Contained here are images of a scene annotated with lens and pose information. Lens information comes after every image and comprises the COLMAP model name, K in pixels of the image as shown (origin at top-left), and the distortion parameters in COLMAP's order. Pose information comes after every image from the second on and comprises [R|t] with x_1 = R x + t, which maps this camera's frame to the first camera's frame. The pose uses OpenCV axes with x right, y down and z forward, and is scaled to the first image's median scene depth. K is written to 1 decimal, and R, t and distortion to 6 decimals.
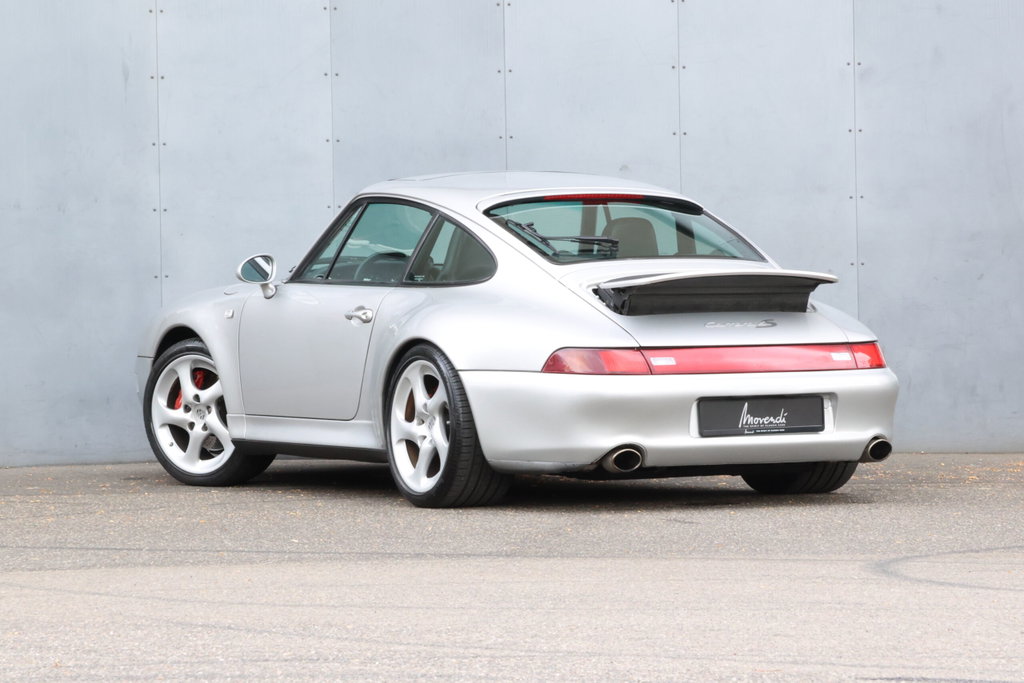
lens RADIAL K [[4016.4, 0, 501.7], [0, 4016.4, 340.5], [0, 0, 1]] dist [0.277430, 0.000000]
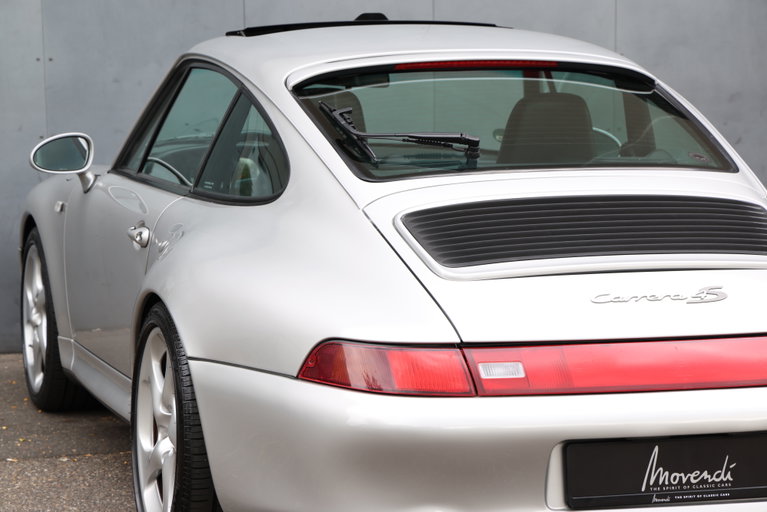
lens RADIAL K [[2366.4, 0, 383.8], [0, 2366.4, 255.9], [0, 0, 1]] dist [0.608588, 0.000000]
pose [[0.984108, 0.020370, -0.176400, 0.081281], [-0.008756, 0.997757, 0.066372, -0.032276], [0.177356, -0.063772, 0.982078, 0.666777]]
